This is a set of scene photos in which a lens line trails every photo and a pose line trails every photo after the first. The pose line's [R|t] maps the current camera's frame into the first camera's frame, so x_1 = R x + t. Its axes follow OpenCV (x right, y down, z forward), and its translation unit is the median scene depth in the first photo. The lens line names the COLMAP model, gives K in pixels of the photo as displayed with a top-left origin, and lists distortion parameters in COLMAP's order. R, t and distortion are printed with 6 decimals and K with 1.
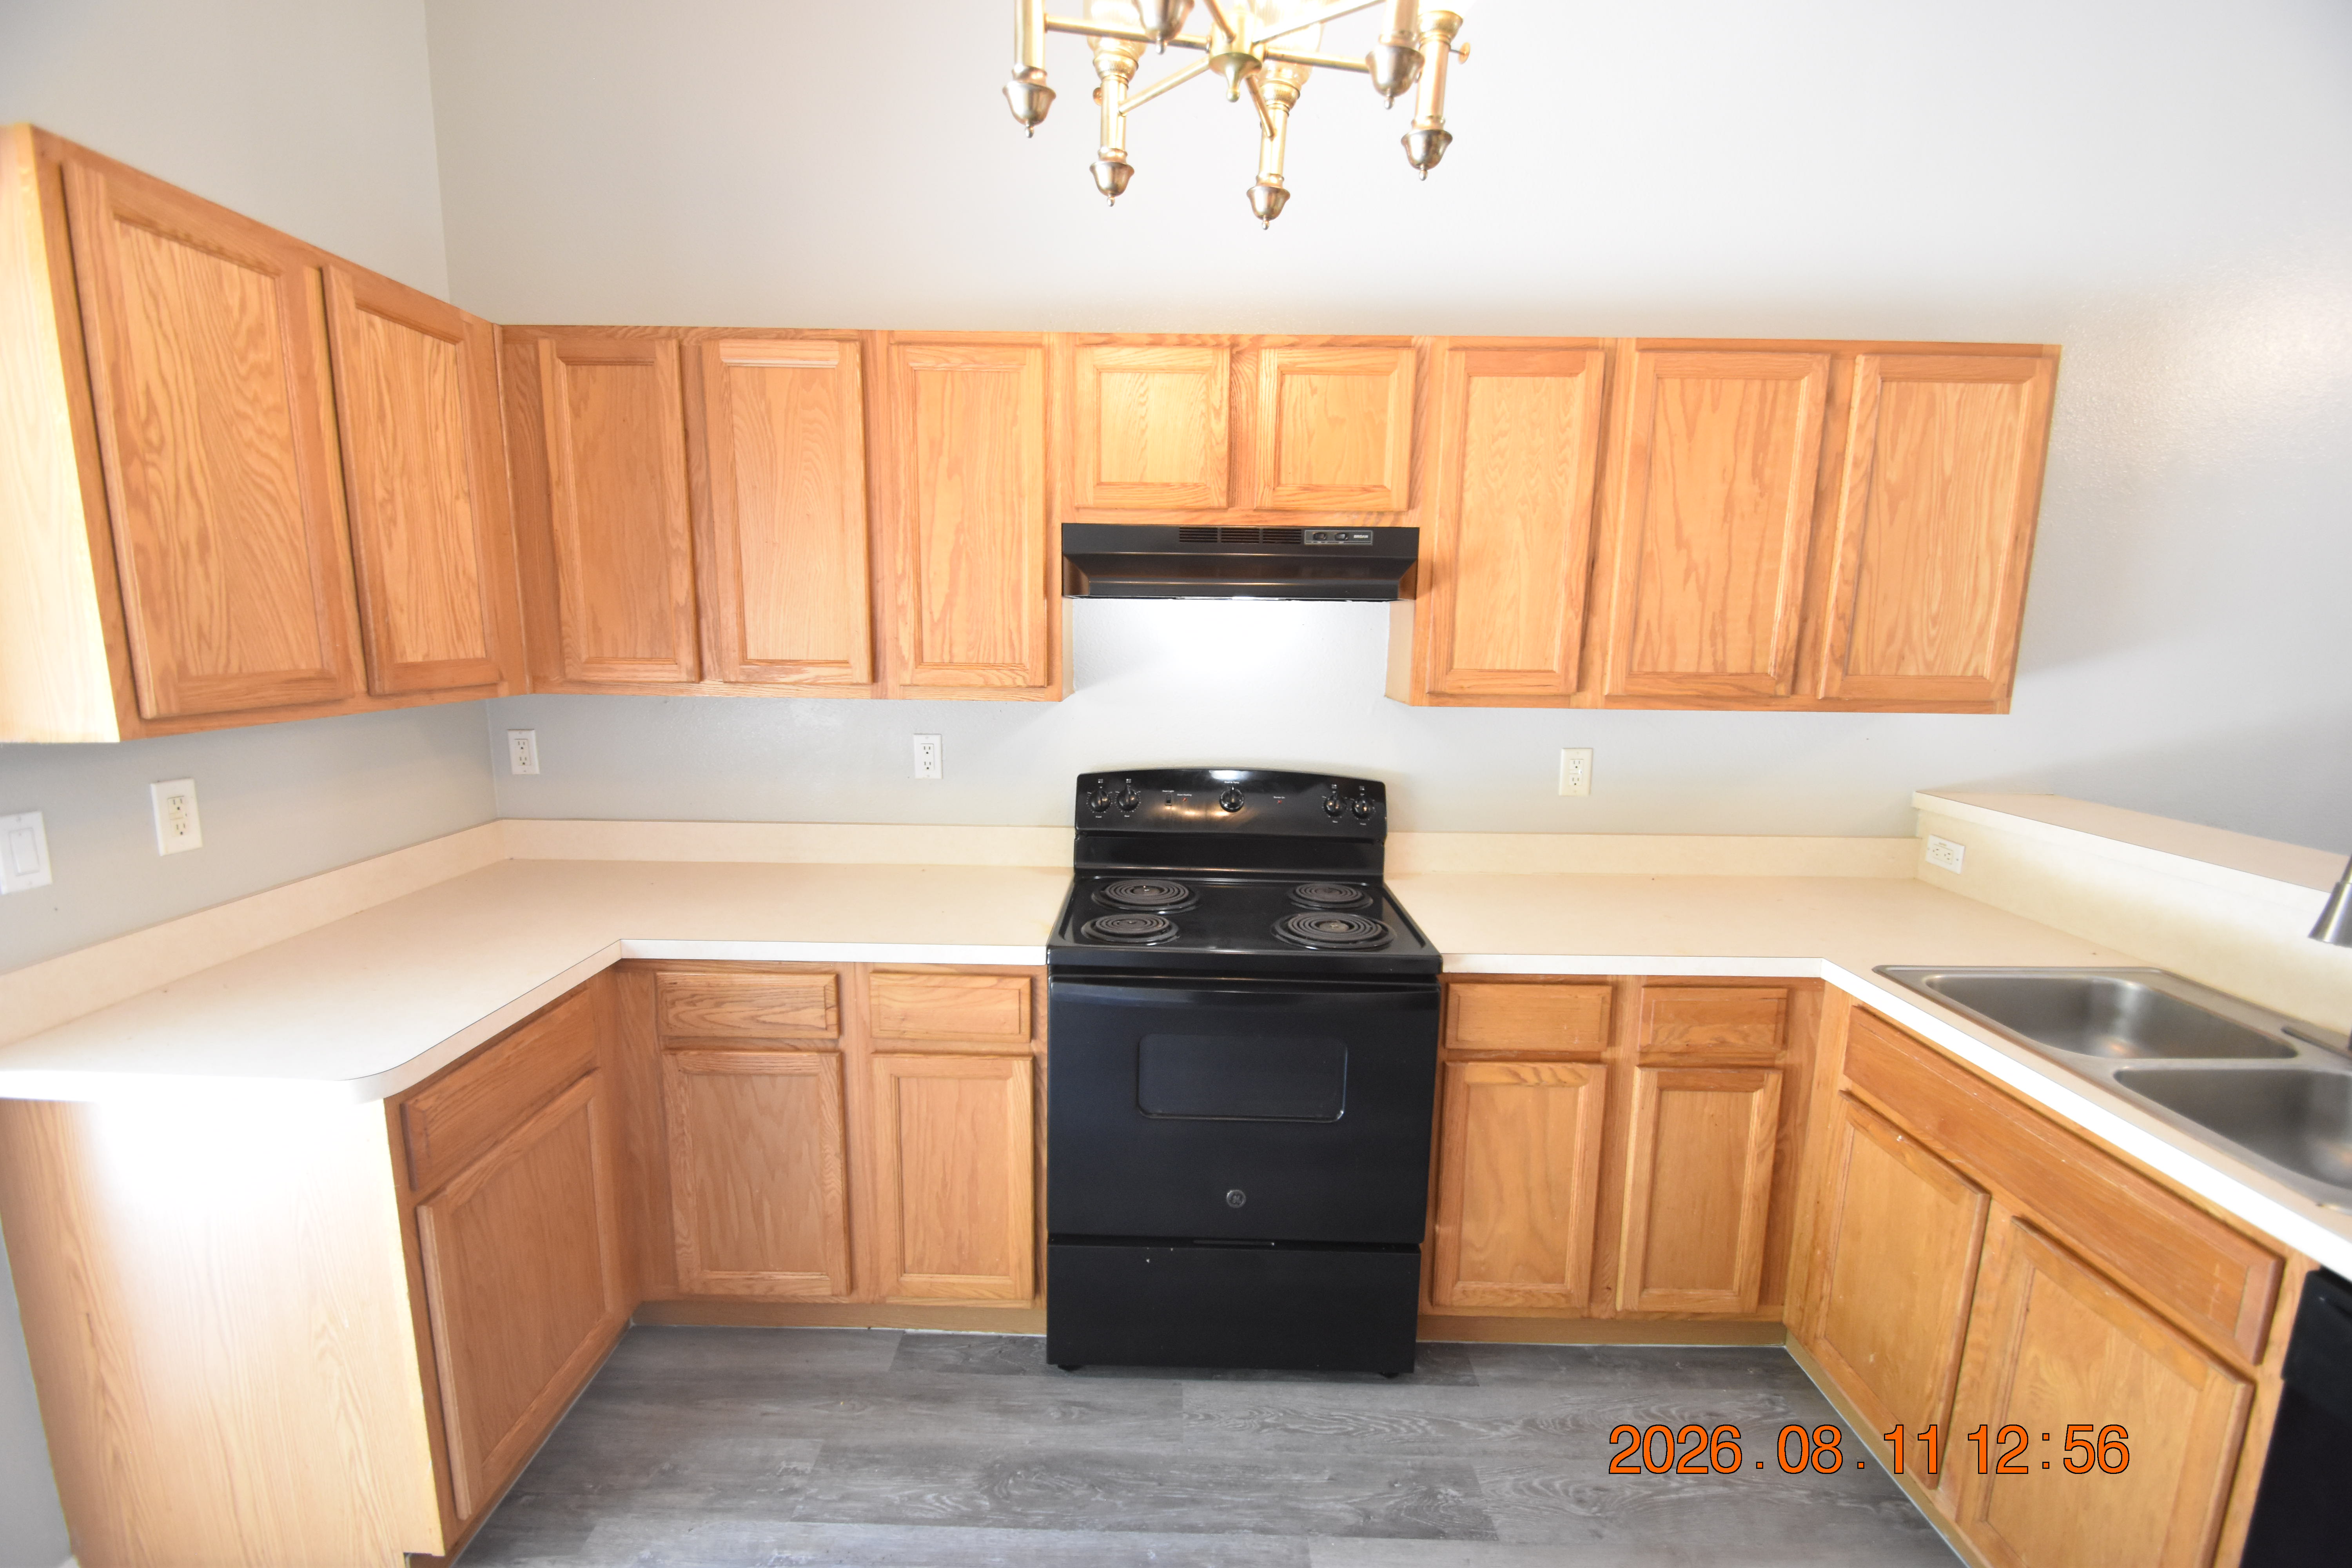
lens RADIAL K [[1026.8, 0, 1158.7], [0, 1026.8, 793.2], [0, 0, 1]] dist [-0.000793, -0.008949]
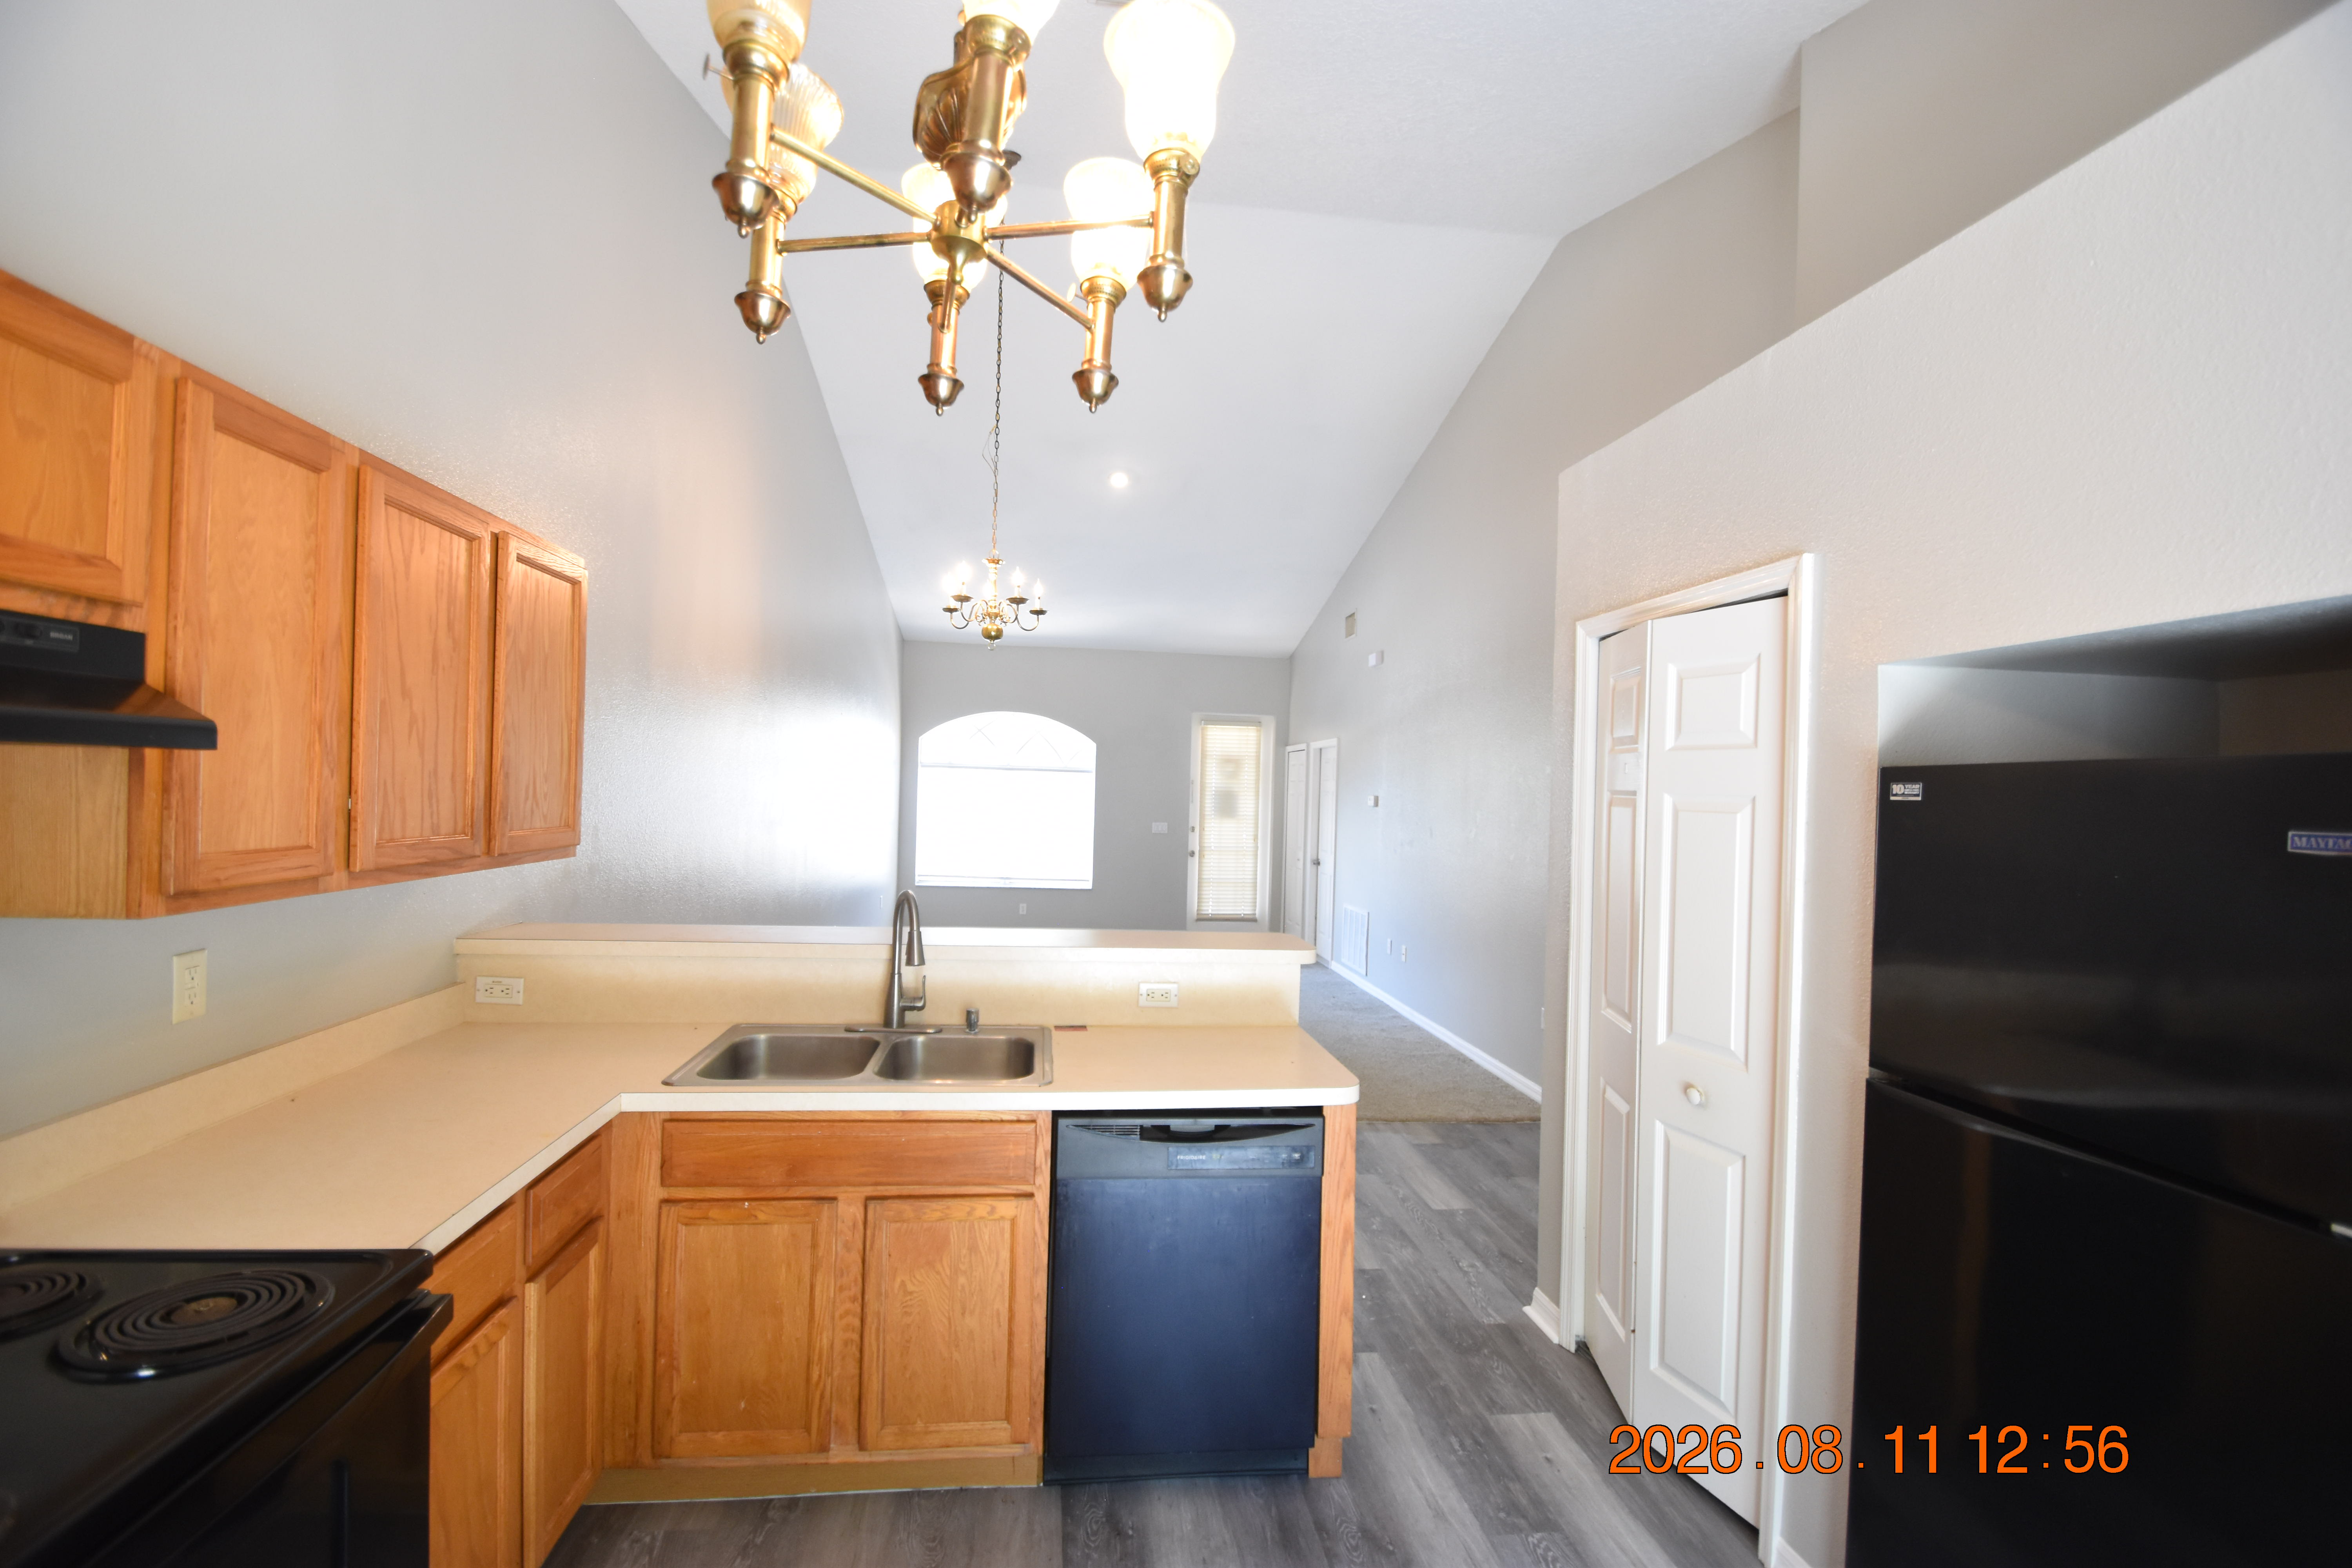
lens RADIAL K [[1026.8, 0, 1158.7], [0, 1026.8, 793.2], [0, 0, 1]] dist [-0.000793, -0.008949]
pose [[-0.117750, -0.014880, 0.992932, -0.440238], [0.139493, 0.989726, 0.031374, -0.096193], [-0.983197, 0.142201, -0.114465, 0.480280]]
